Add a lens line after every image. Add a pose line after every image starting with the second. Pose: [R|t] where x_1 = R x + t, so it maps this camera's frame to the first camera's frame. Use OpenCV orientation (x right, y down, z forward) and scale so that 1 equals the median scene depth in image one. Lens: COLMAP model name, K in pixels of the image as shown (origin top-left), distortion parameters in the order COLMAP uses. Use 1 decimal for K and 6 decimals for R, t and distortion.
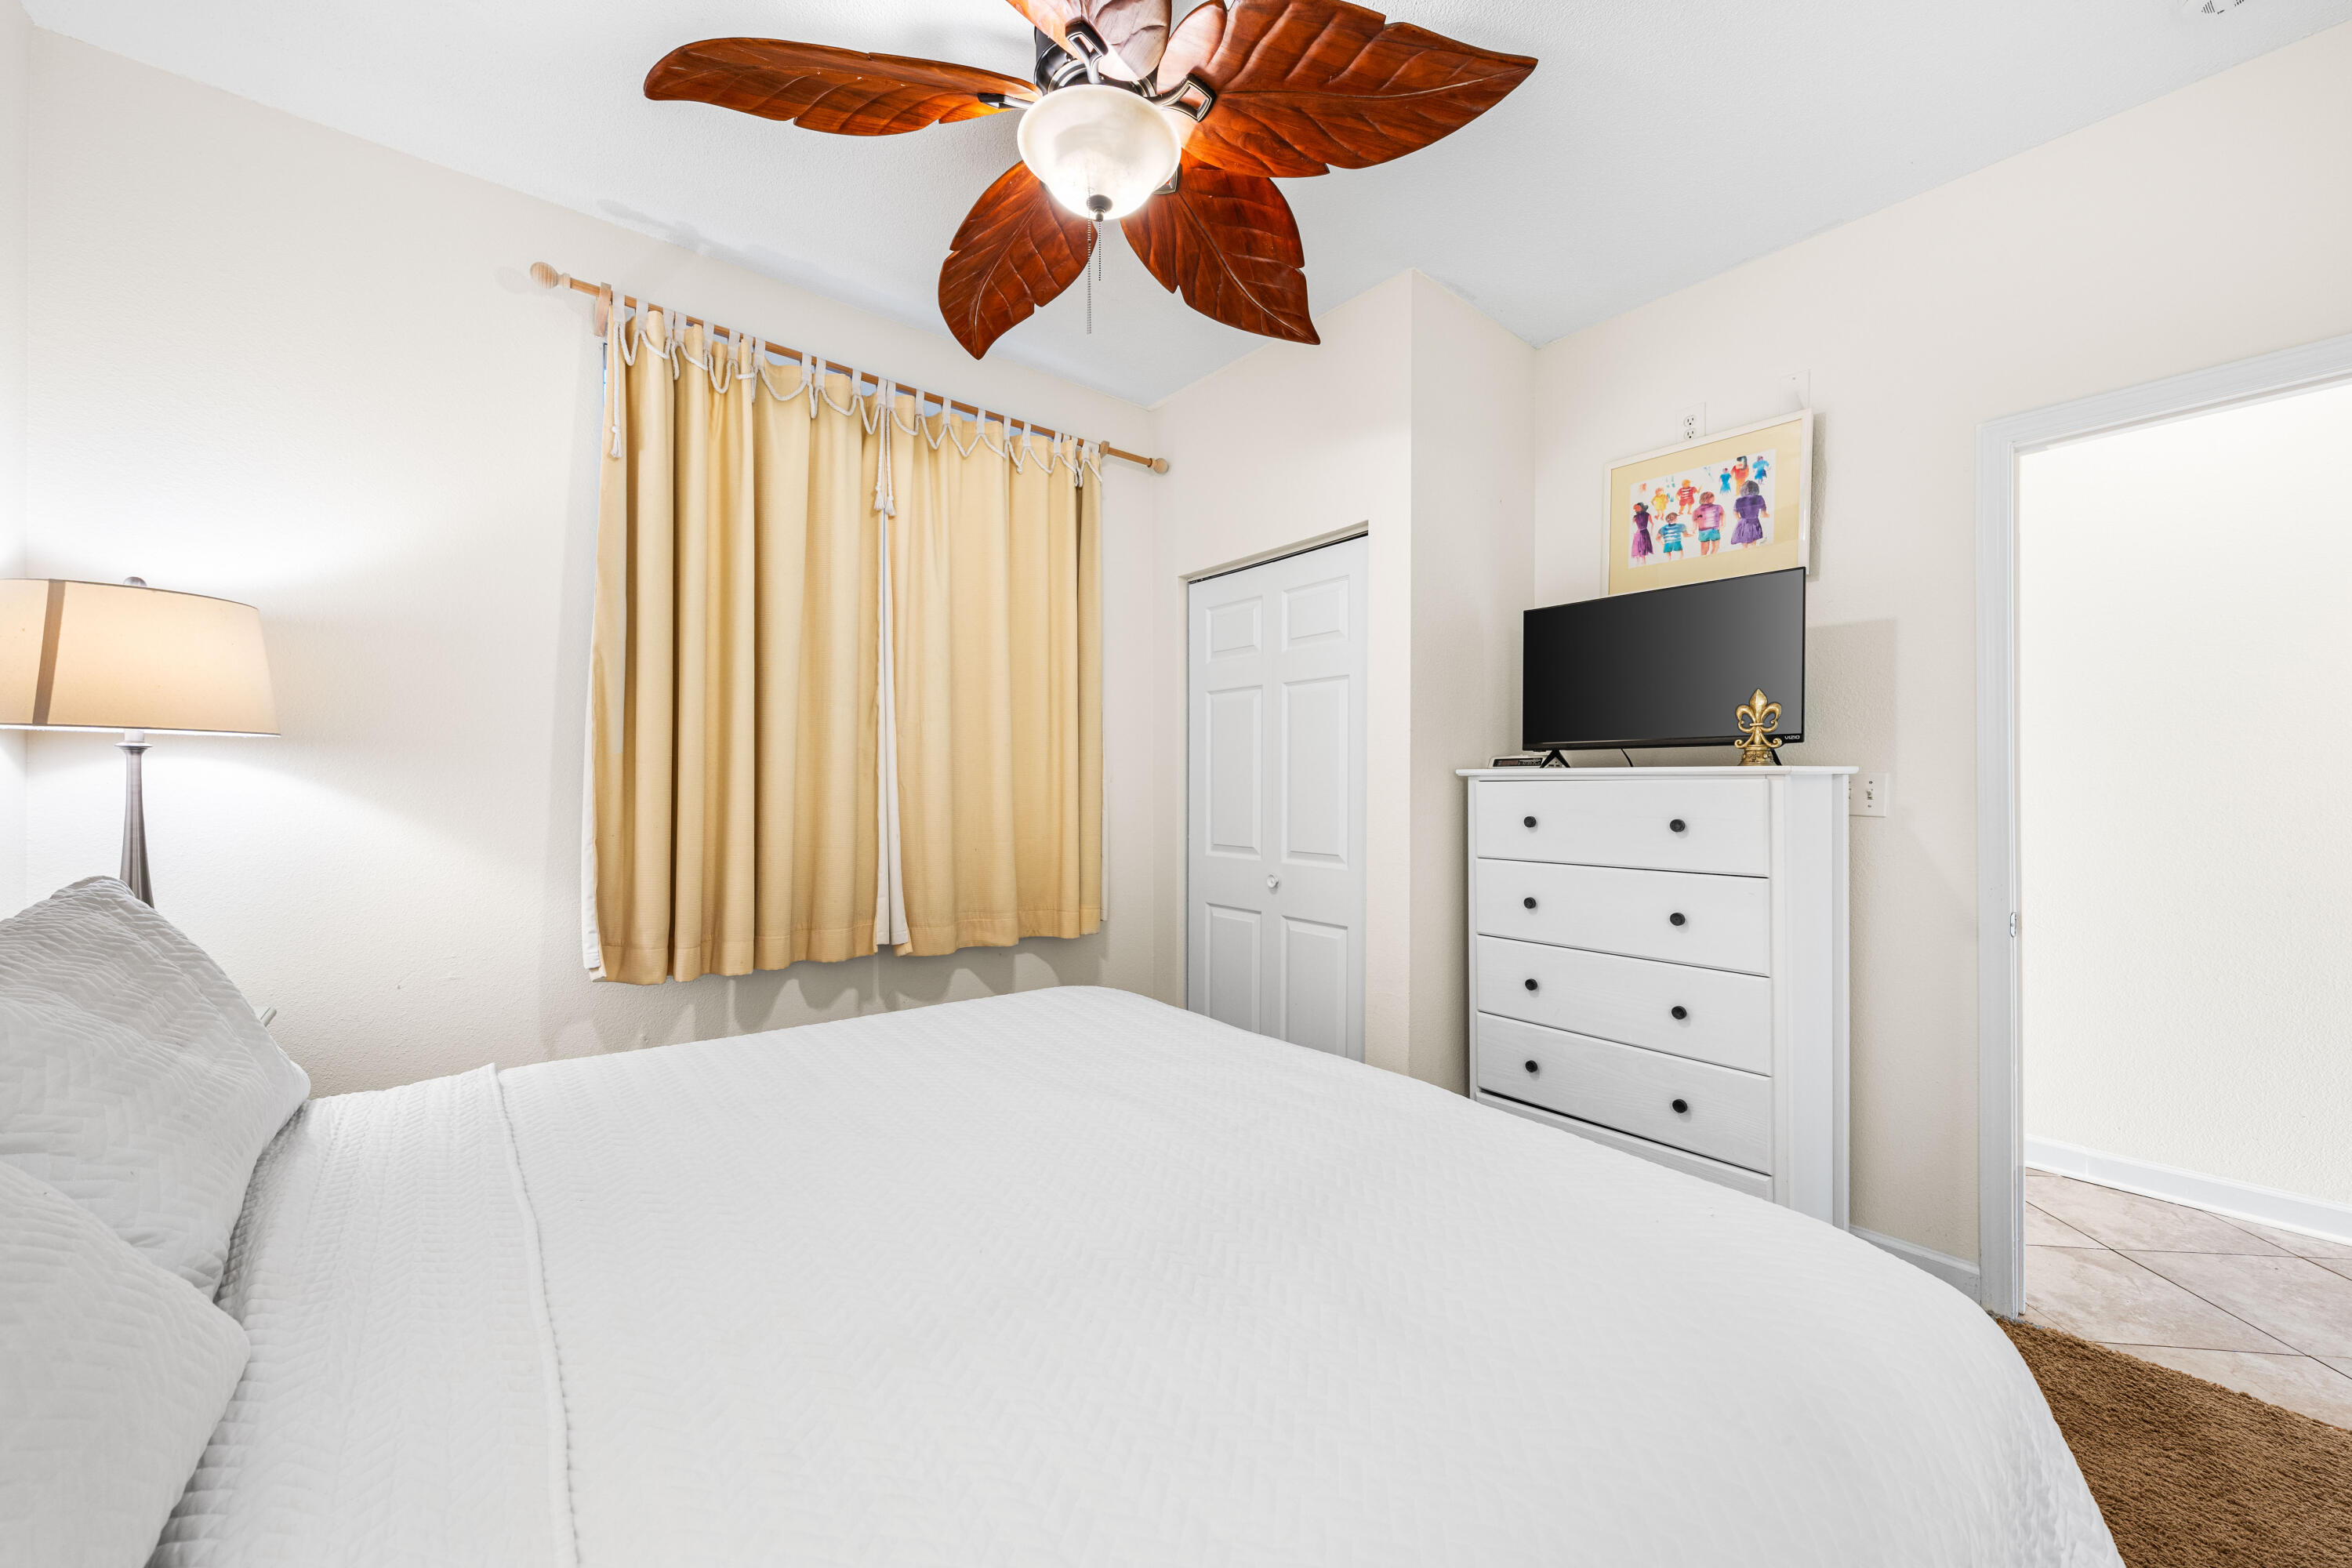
lens RADIAL K [[876.9, 0, 1194.2], [0, 876.9, 795.7], [0, 0, 1]] dist [-0.011726, -0.000175]
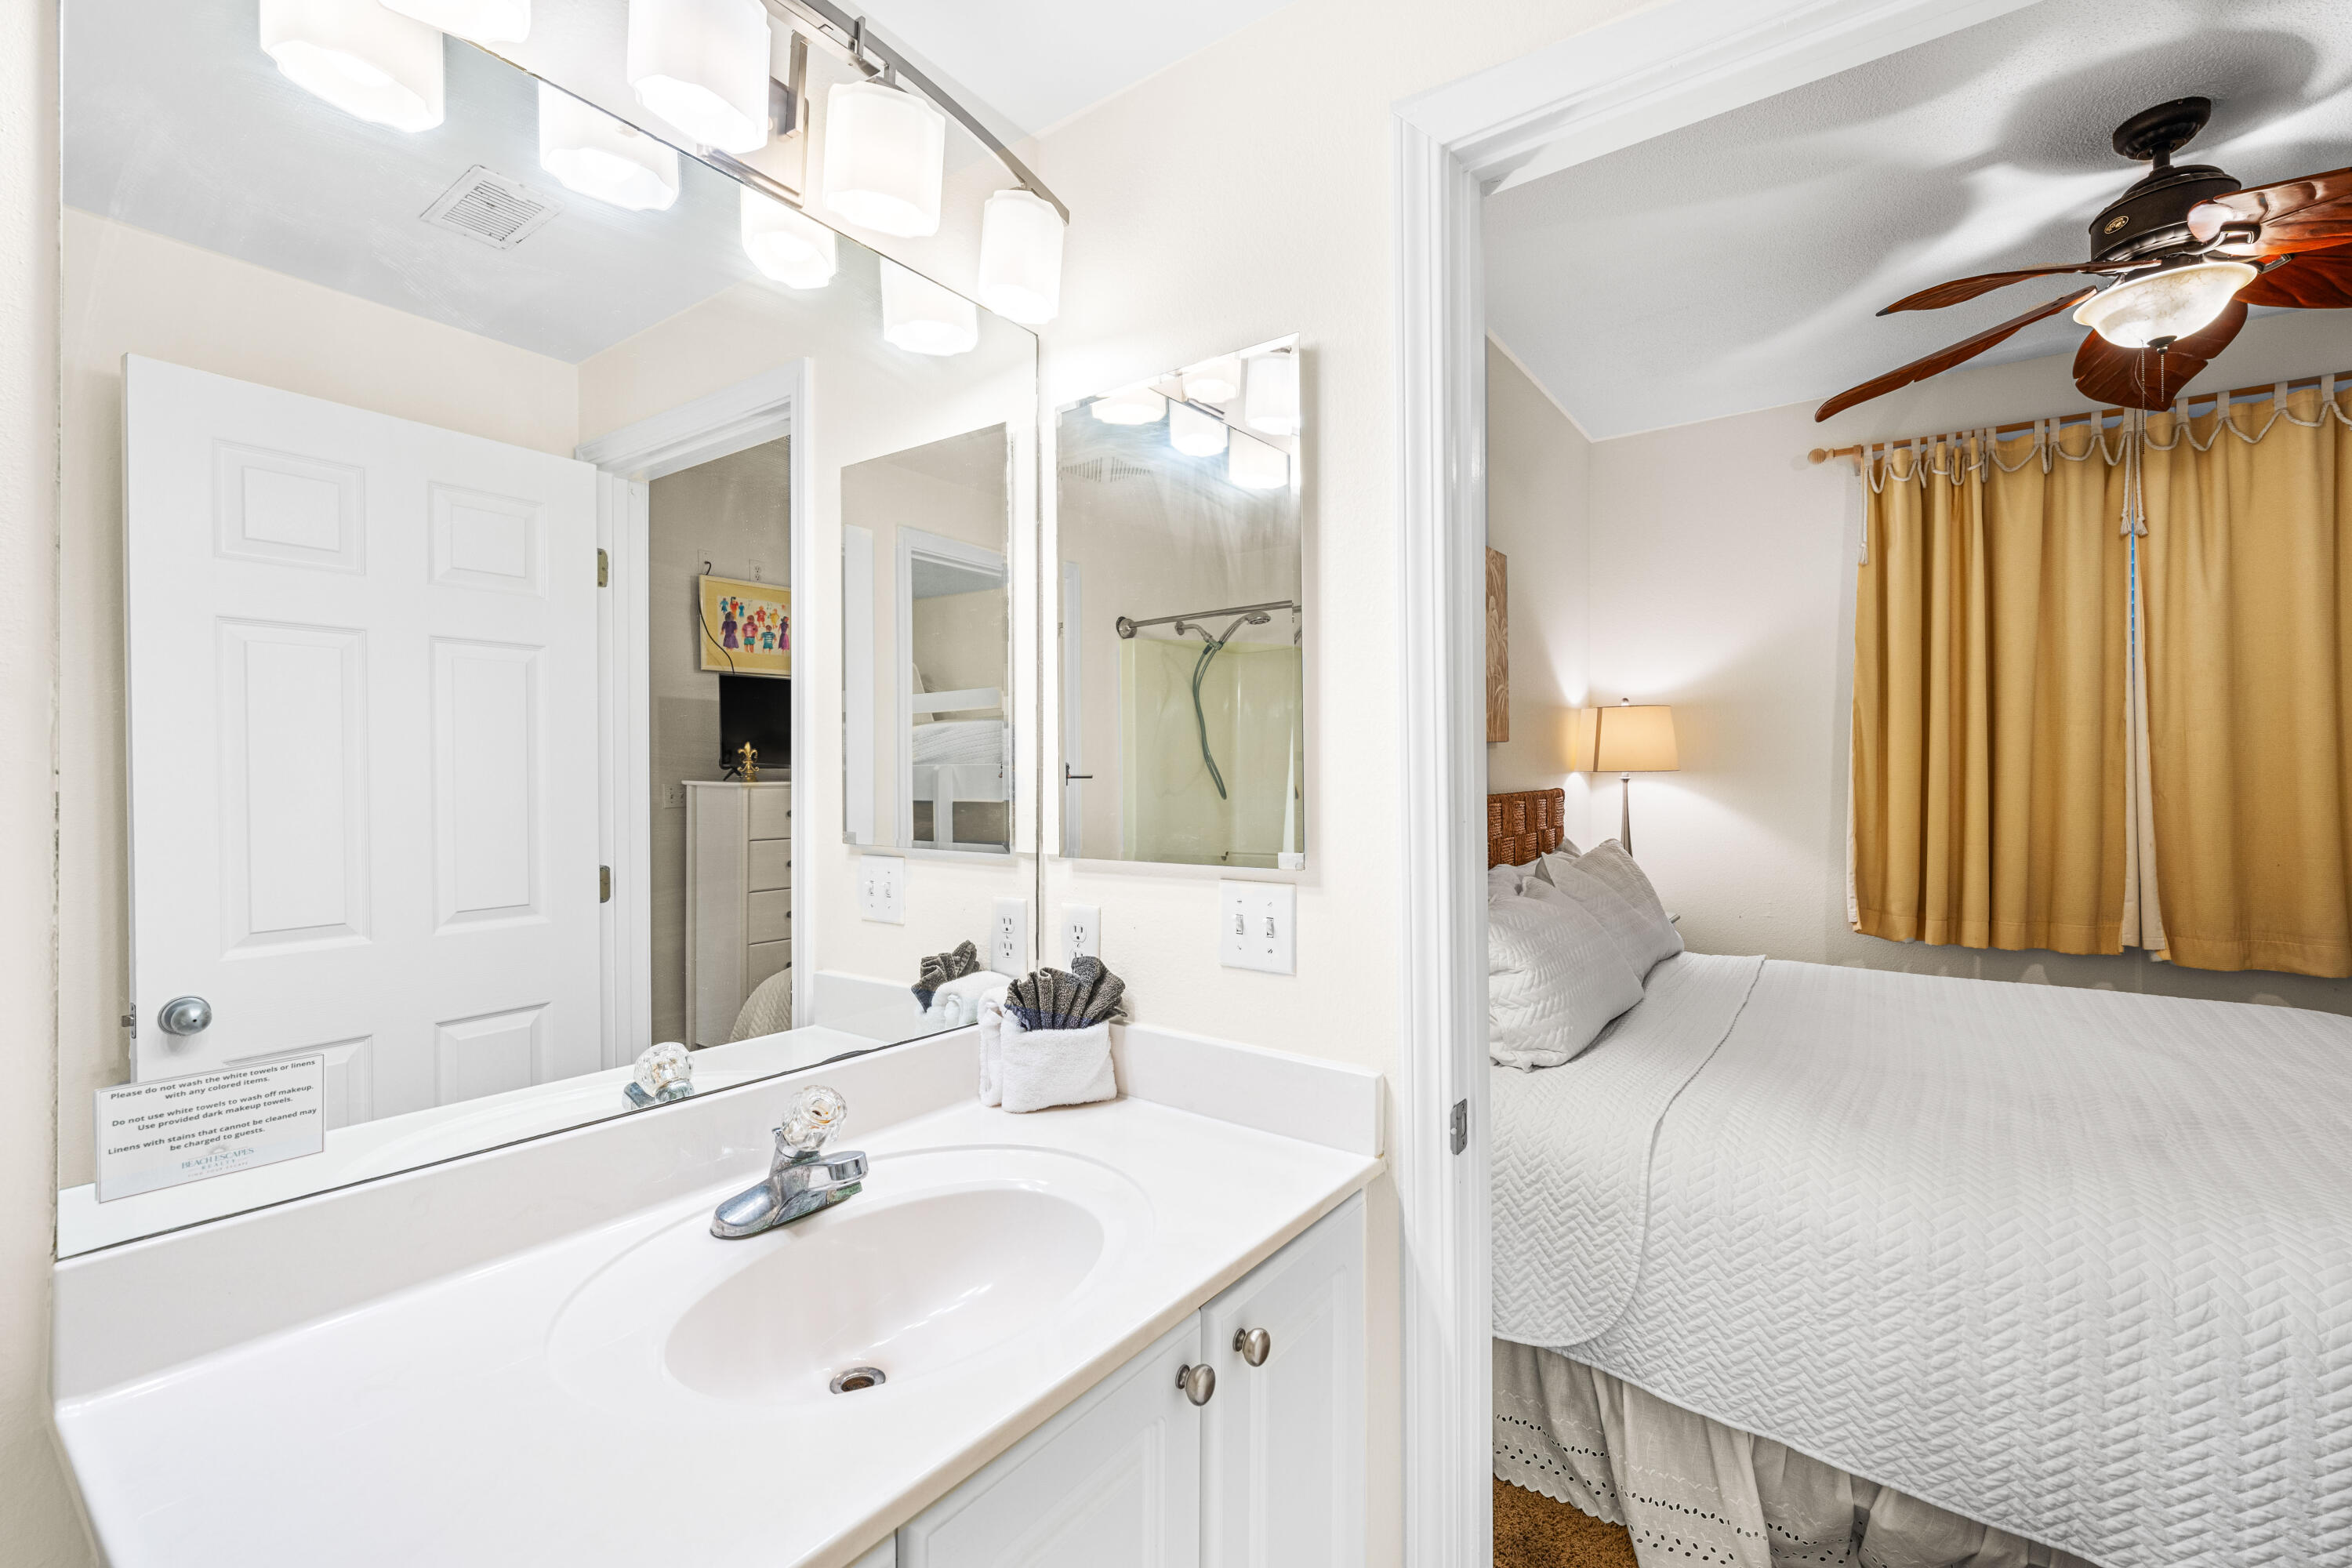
lens RADIAL K [[1060.8, 0, 1127.0], [0, 1060.8, 782.0], [0, 0, 1]] dist [-0.003438, 0.000584]
pose [[0.228399, -0.000301, -0.973568, 0.630344], [0.003872, 0.999992, 0.000600, -0.034712], [0.973560, -0.003906, 0.228398, -0.483551]]
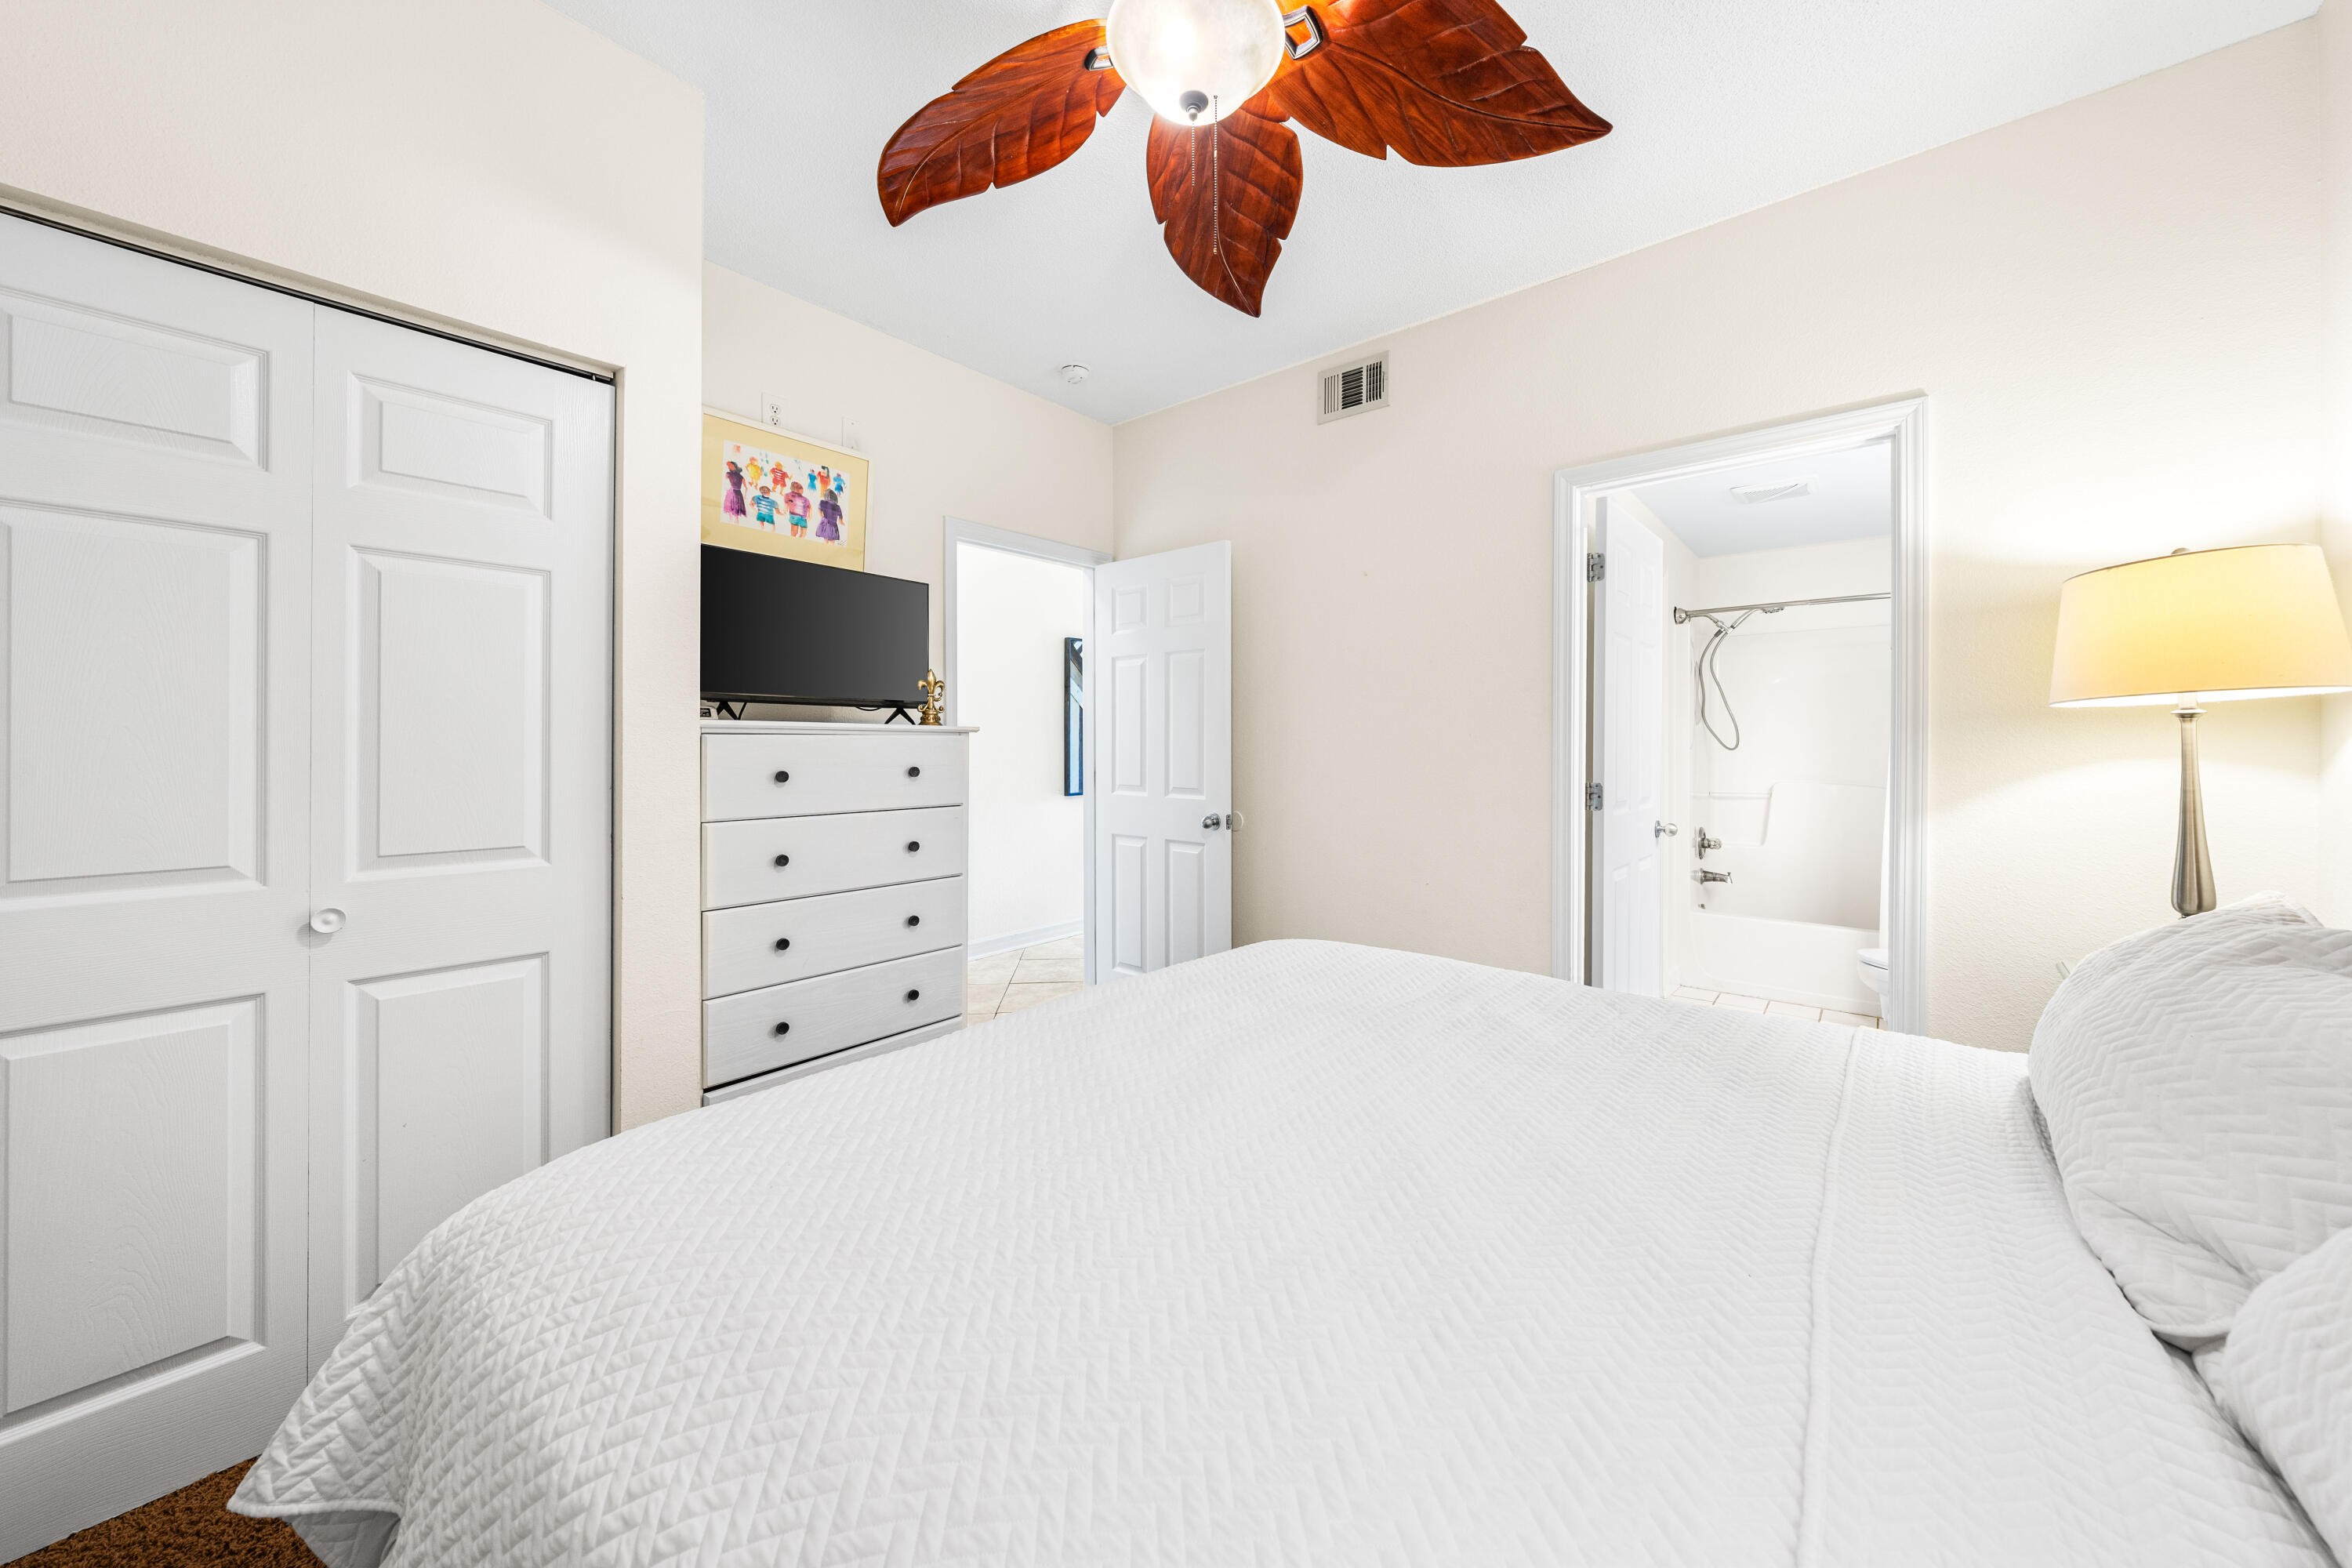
lens RADIAL K [[820.6, 0, 1188.8], [0, 820.6, 748.2], [0, 0, 1]] dist [-0.006038, 0.000024]
pose [[-0.180110, -0.009743, 0.983598, -0.567827], [0.005682, 0.999924, 0.010946, -0.008285], [-0.983630, 0.007560, -0.180041, 0.693346]]
